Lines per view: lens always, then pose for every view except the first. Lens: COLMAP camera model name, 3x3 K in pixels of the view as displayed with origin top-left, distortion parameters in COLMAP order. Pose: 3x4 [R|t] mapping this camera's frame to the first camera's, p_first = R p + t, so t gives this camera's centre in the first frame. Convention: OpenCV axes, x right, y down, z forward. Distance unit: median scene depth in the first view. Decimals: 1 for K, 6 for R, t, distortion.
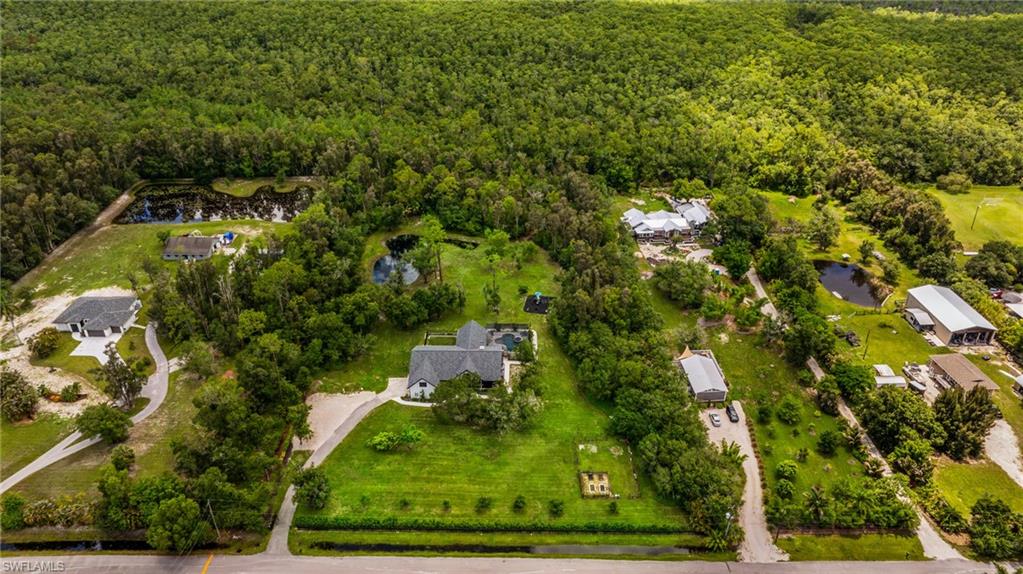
lens RADIAL K [[715.0, 0, 511.5], [0, 715.0, 287.0], [0, 0, 1]] dist [0.001367, 0.003852]
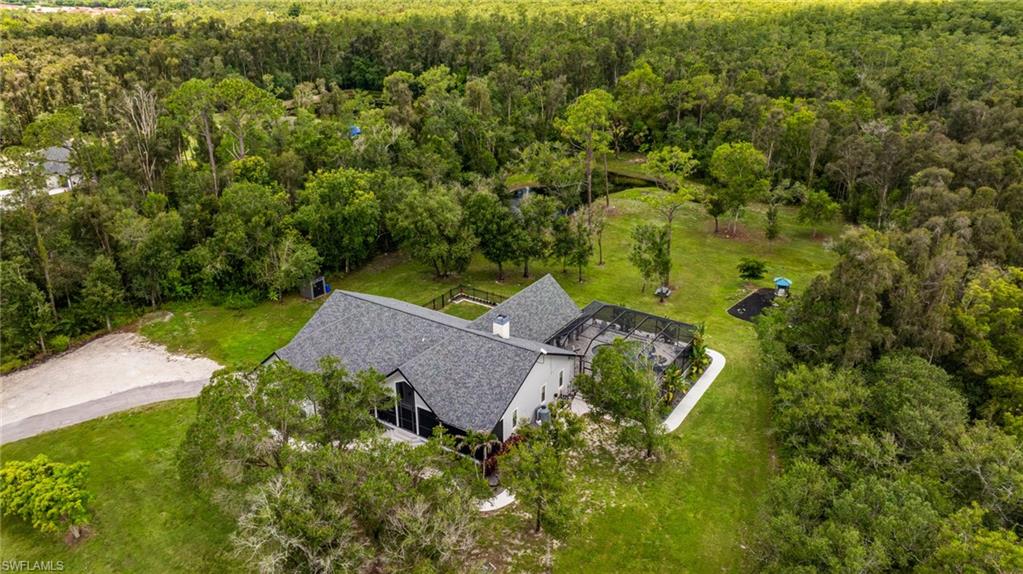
lens RADIAL K [[715.0, 0, 511.5], [0, 715.0, 287.0], [0, 0, 1]] dist [0.001367, 0.003852]
pose [[0.846913, 0.212021, -0.487632, 0.117541], [-0.260900, 0.964779, -0.033644, 0.072457], [0.463324, 0.155717, 0.872401, 0.687017]]
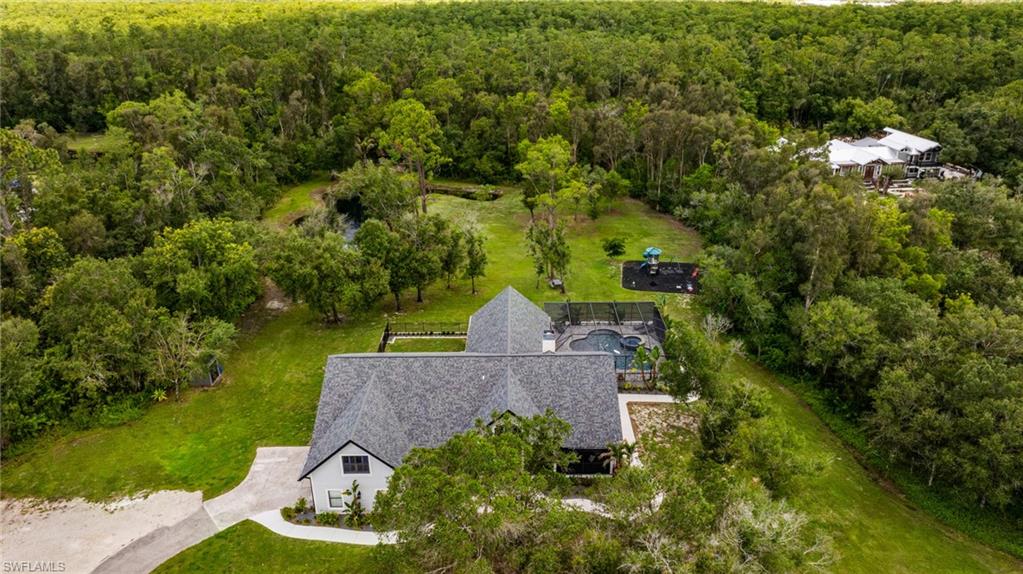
lens RADIAL K [[737.9, 0, 511.5], [0, 737.9, 287.0], [0, 0, 1]] dist [-0.002629, 0.004628]
pose [[0.999896, -0.013198, 0.005810, -0.057637], [0.013792, 0.992899, -0.118159, 0.094111], [-0.004209, 0.118227, 0.992978, 0.645736]]
